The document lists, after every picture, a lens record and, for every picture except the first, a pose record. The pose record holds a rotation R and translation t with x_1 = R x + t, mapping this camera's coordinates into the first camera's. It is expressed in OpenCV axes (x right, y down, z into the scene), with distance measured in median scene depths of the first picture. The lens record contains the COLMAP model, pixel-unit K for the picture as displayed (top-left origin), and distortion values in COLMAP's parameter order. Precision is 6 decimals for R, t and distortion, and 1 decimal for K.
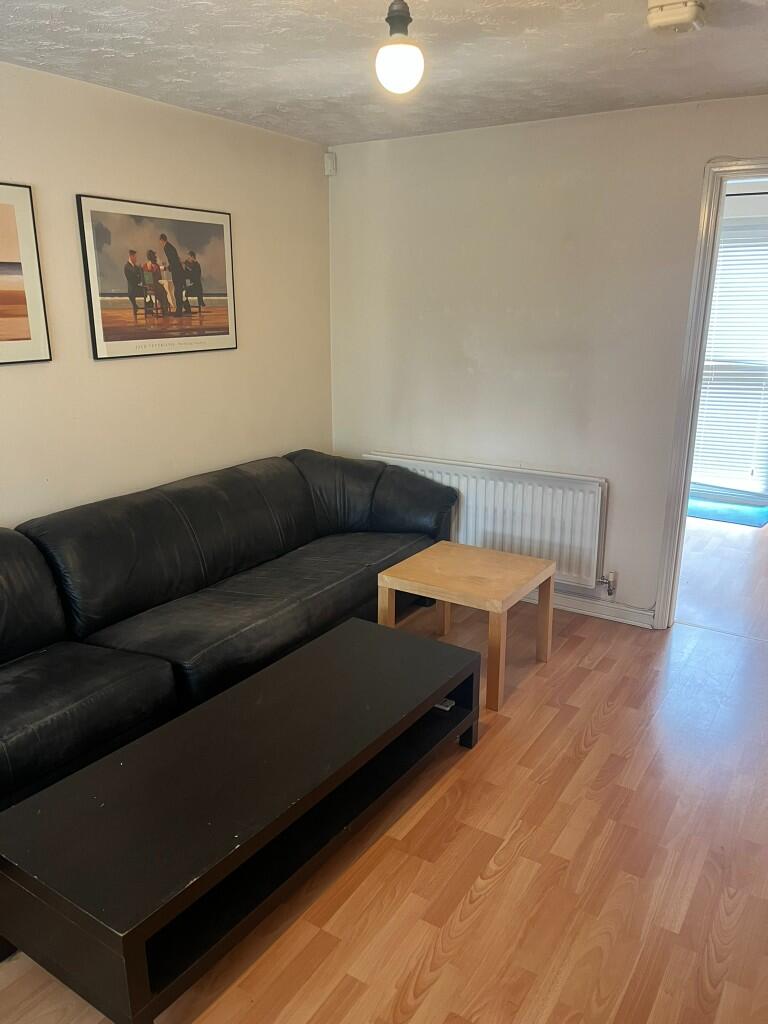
lens RADIAL K [[775.2, 0, 383.2], [0, 775.2, 513.4], [0, 0, 1]] dist [0.033832, -0.033881]
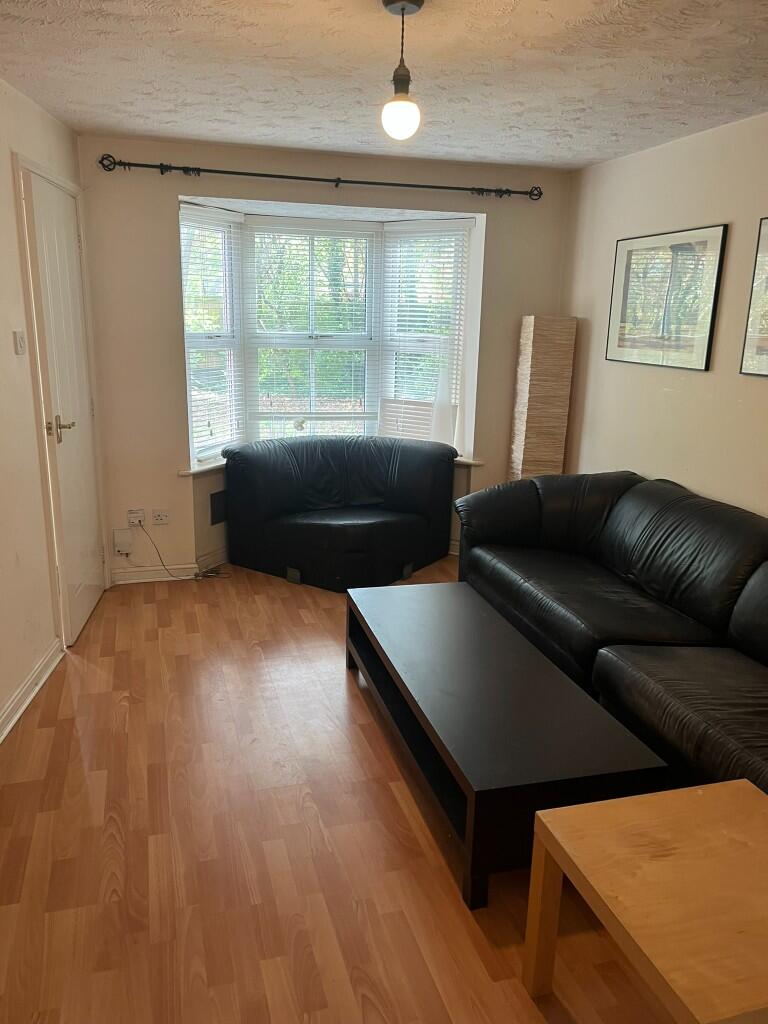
lens RADIAL K [[775.2, 0, 383.1], [0, 775.2, 513.7], [0, 0, 1]] dist [0.033832, -0.033881]
pose [[-0.650017, 0.169765, -0.740714, 0.756232], [-0.226647, 0.887055, 0.402200, -0.360997], [0.725334, 0.429317, -0.538124, 1.357959]]
